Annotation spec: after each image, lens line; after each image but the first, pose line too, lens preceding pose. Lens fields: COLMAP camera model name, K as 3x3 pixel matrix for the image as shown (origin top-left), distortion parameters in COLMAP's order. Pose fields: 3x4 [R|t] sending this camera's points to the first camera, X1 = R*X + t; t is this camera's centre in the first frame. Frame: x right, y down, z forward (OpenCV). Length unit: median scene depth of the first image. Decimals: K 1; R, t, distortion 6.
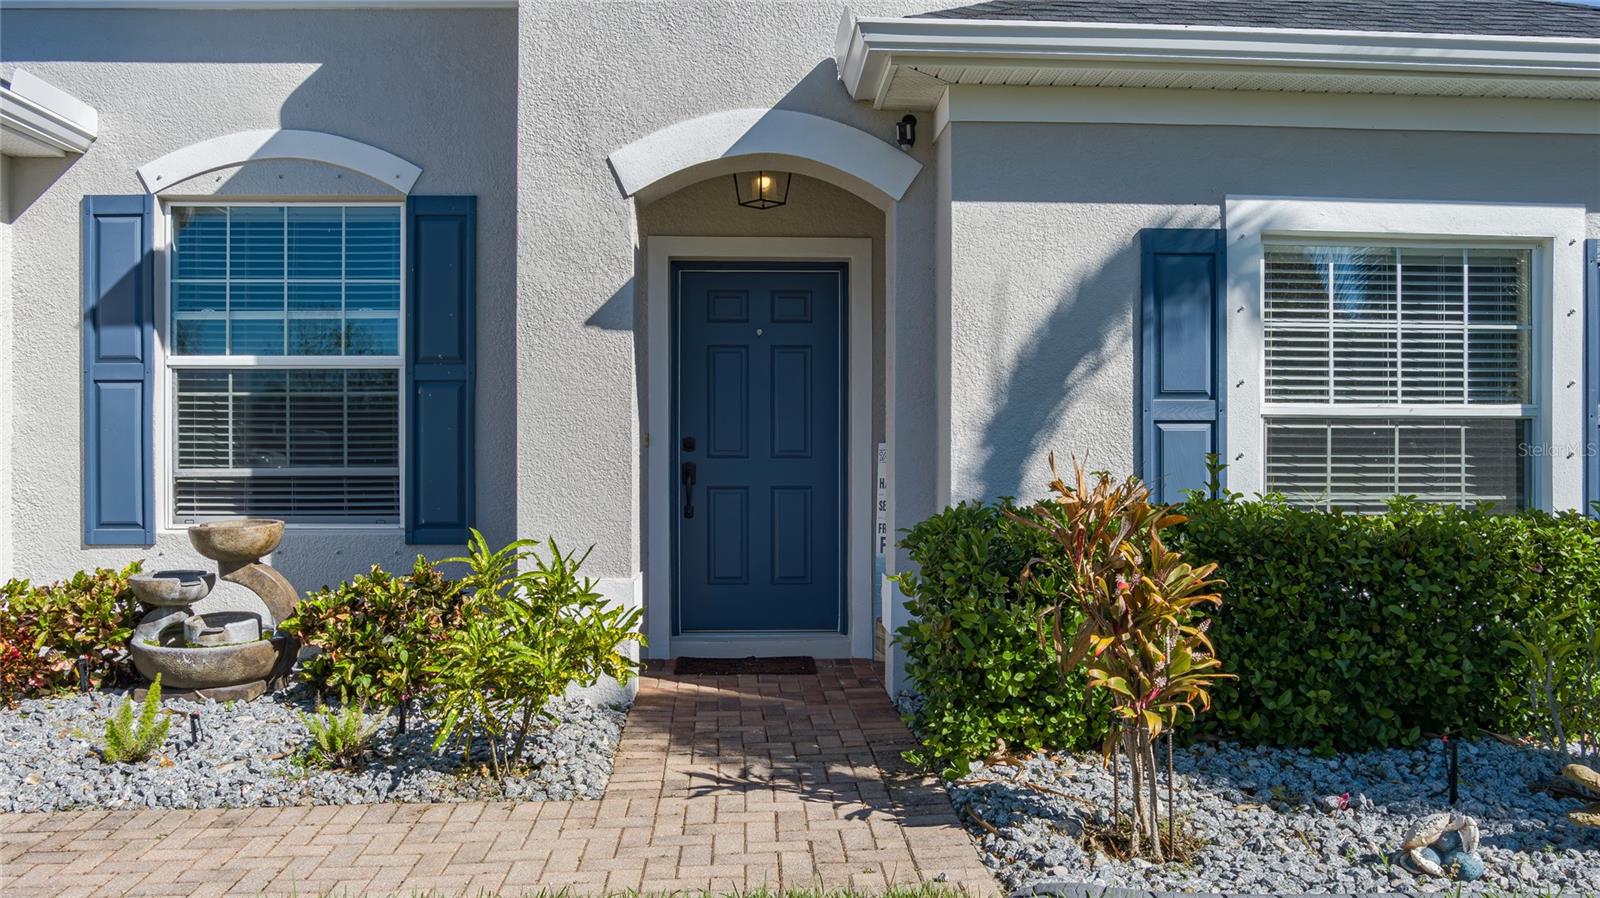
lens RADIAL K [[1305.3, 0, 800.0], [0, 1305.3, 449.0], [0, 0, 1]] dist [-0.042477, -0.001988]
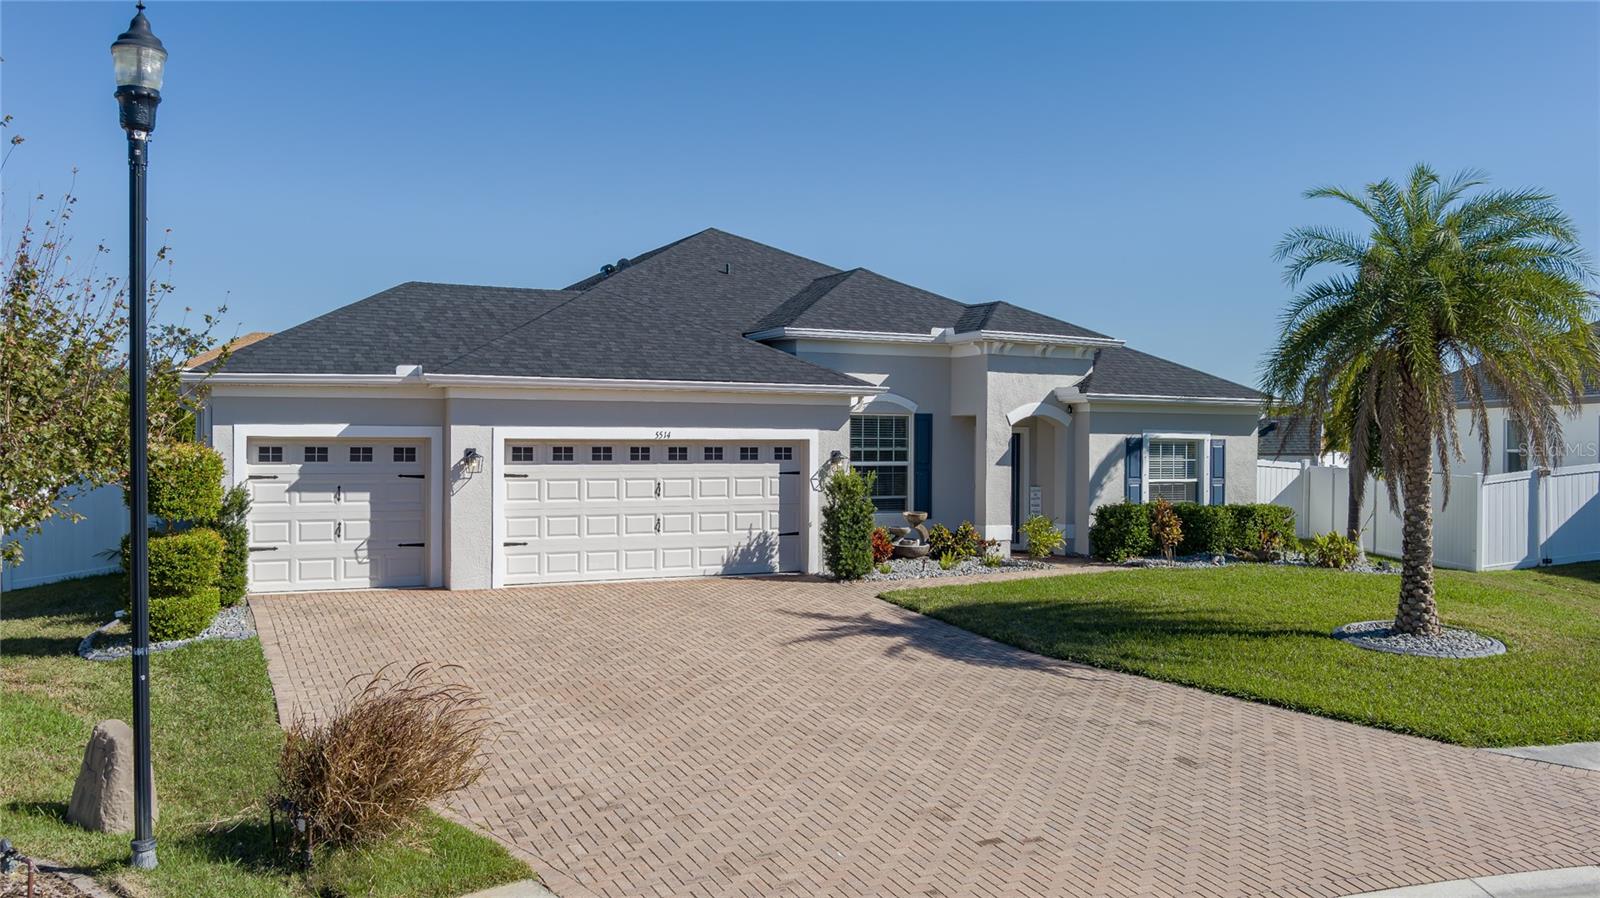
lens RADIAL K [[1305.3, 0, 800.0], [0, 1305.3, 449.0], [0, 0, 1]] dist [-0.042477, -0.001988]
pose [[0.912408, 0.003784, 0.409264, -2.243225], [-0.005876, 0.999975, 0.003855, -0.134803], [-0.409239, -0.005922, 0.912408, -2.219789]]
